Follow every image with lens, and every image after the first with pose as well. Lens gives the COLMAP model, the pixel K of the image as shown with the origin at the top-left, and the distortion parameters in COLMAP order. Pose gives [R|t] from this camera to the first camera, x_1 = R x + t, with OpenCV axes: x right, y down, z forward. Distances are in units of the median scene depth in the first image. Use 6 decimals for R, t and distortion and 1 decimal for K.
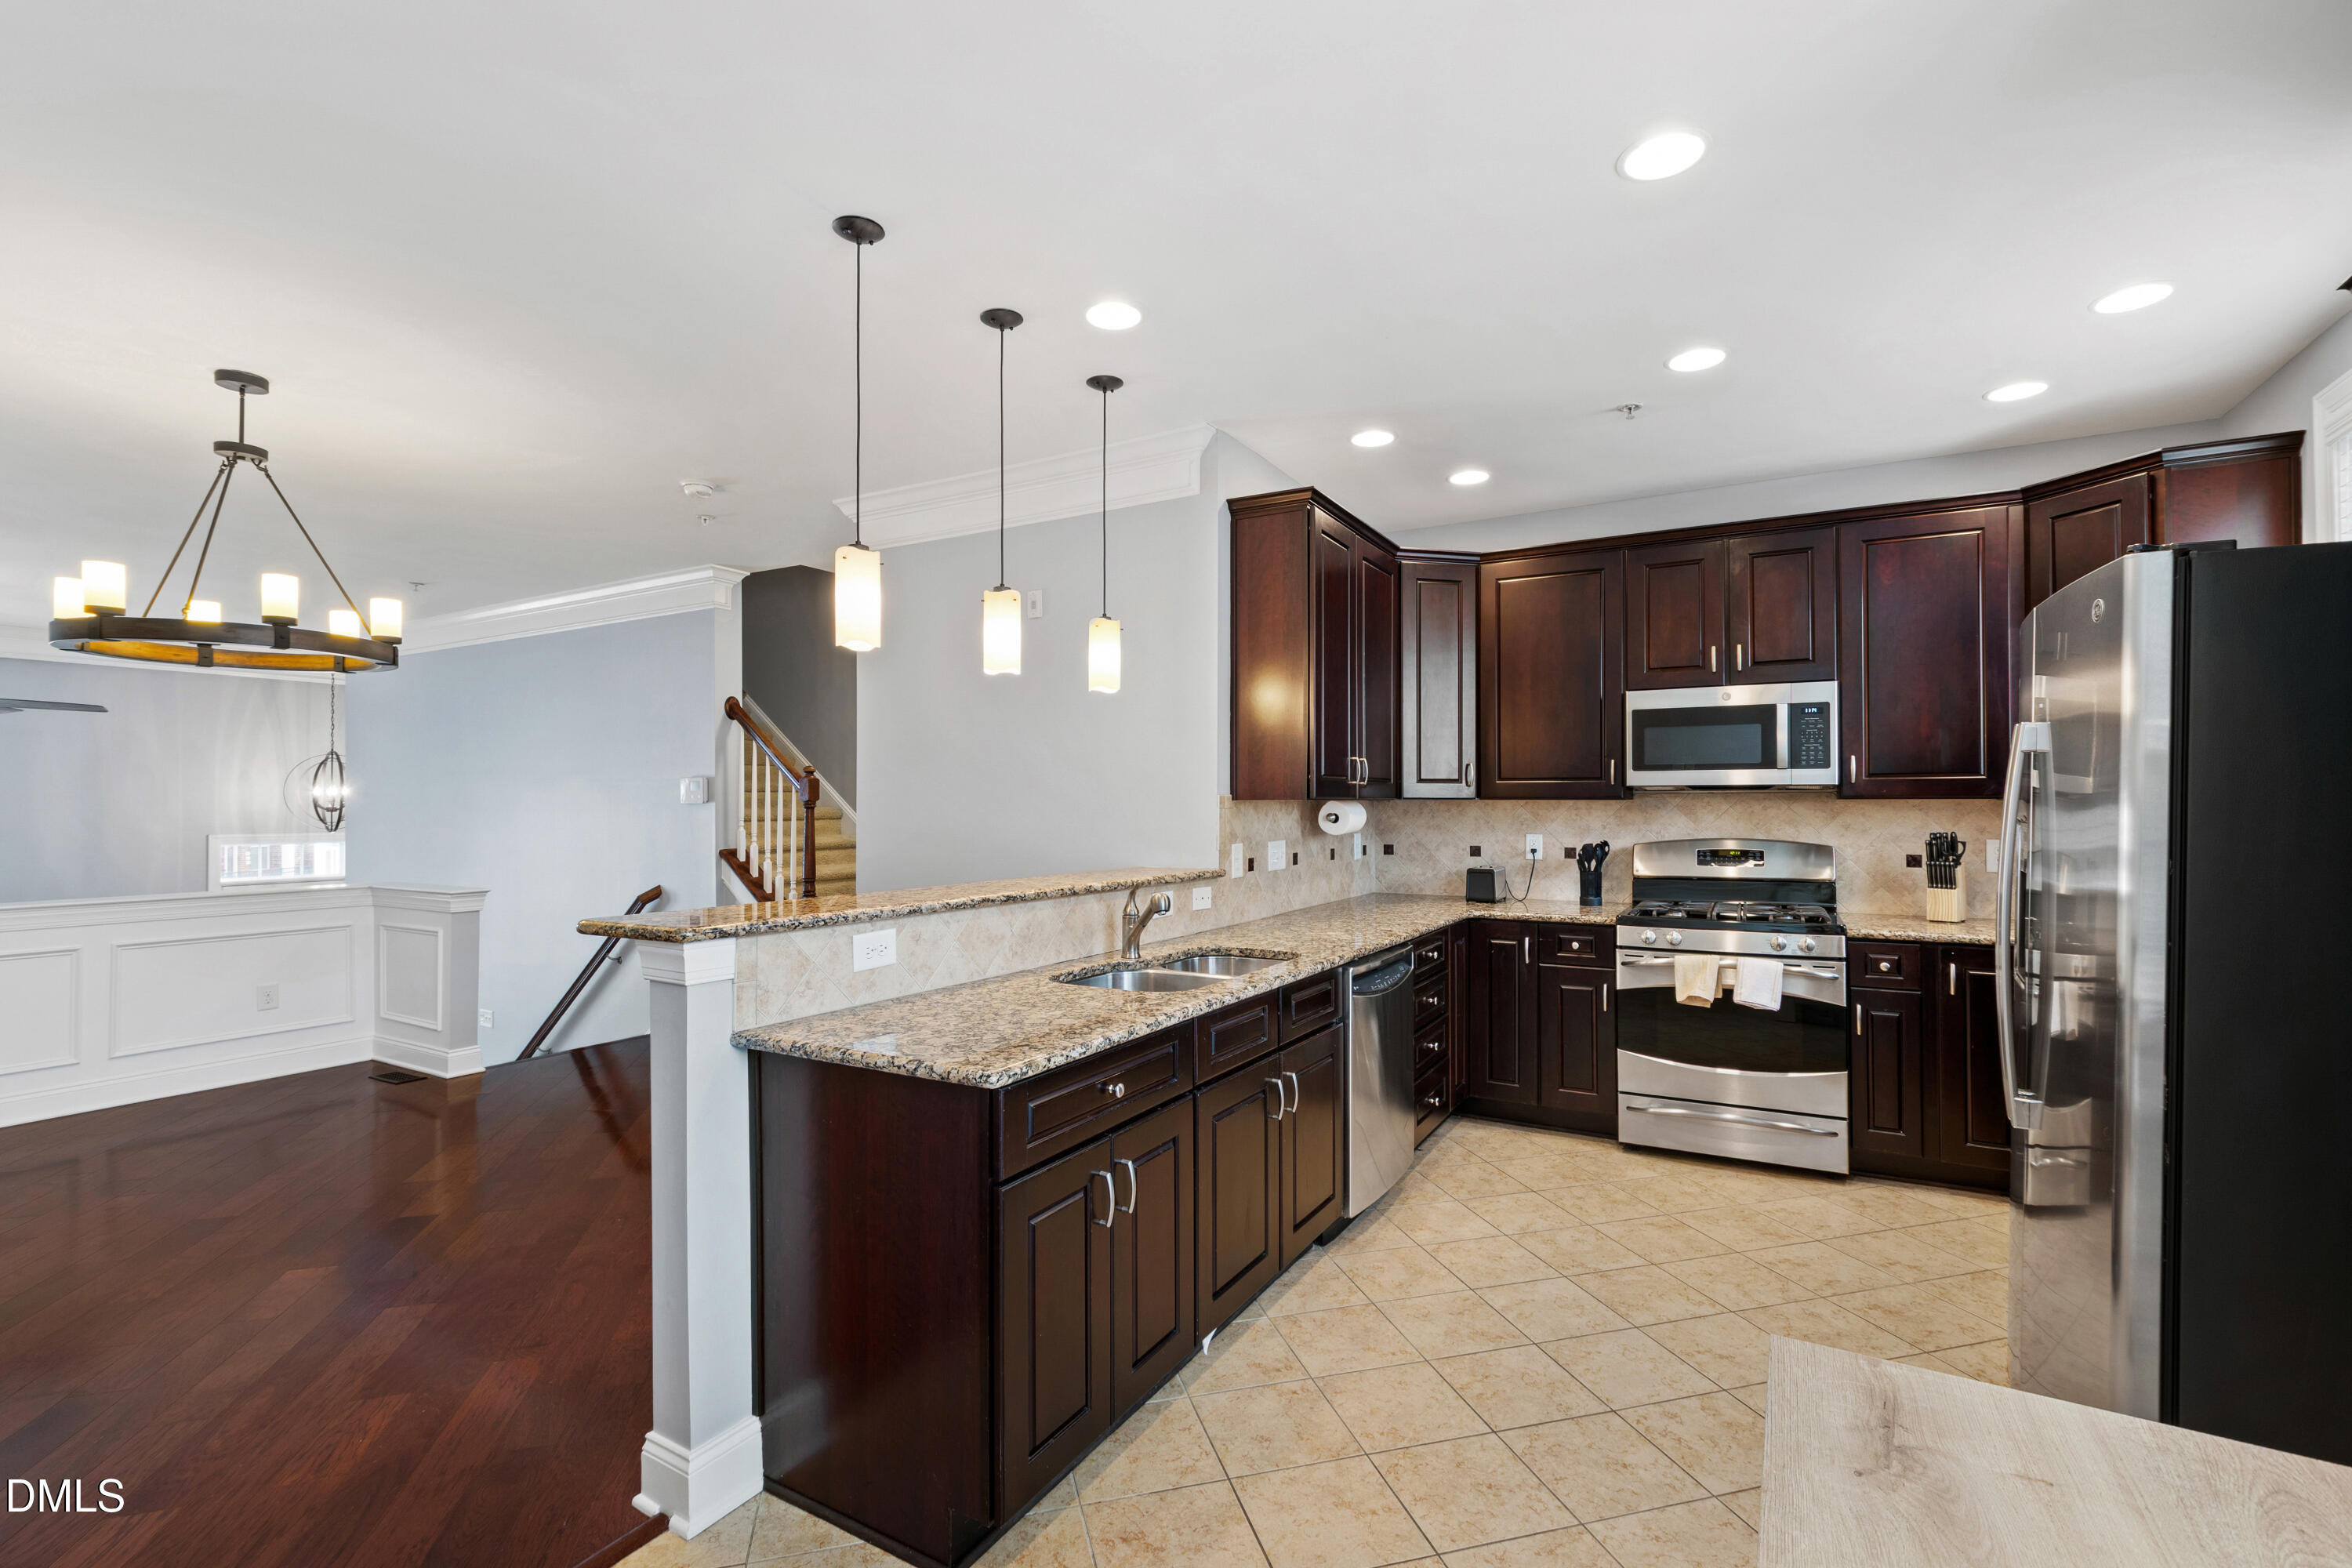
lens RADIAL K [[1047.4, 0, 1172.0], [0, 1047.4, 793.5], [0, 0, 1]] dist [0.003027, -0.001141]
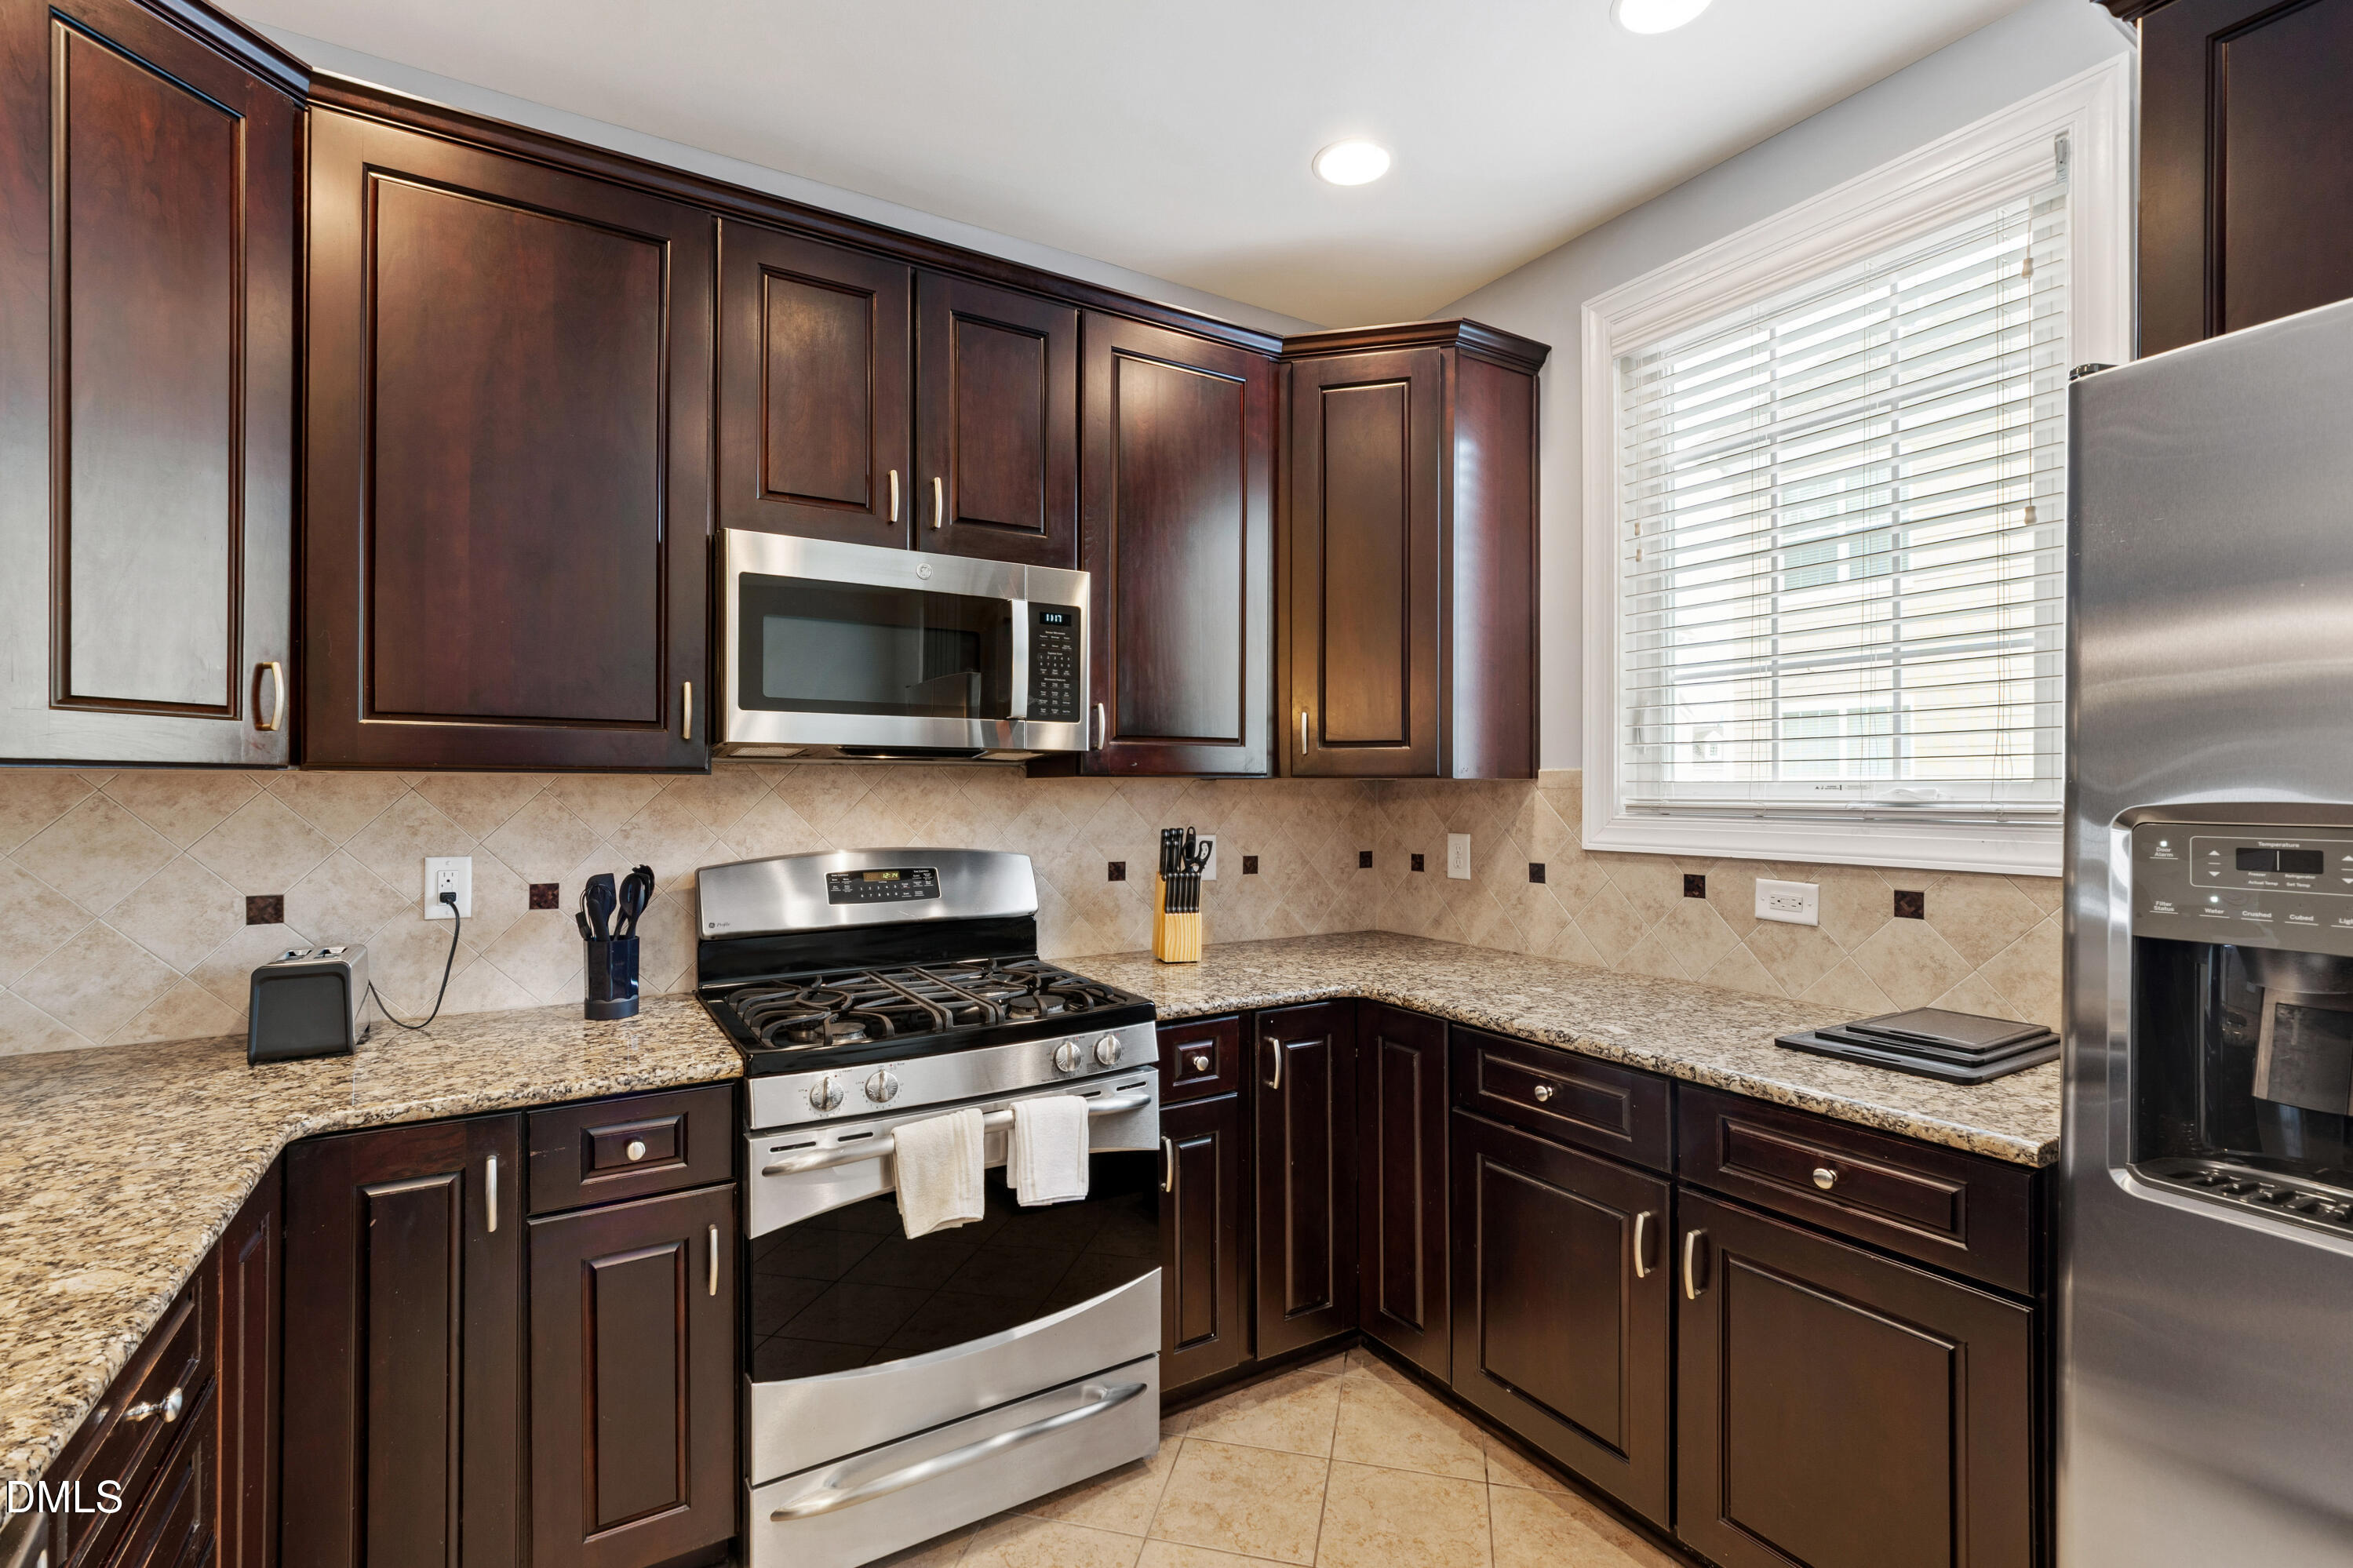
lens RADIAL K [[1047.7, 0, 1174.4], [0, 1047.7, 785.1], [0, 0, 1]] dist [0.003027, -0.001141]
pose [[0.484290, 0.005347, 0.874891, 0.137534], [-0.007881, 0.999967, -0.001750, 0.010189], [-0.874872, -0.006047, 0.484316, 0.619036]]
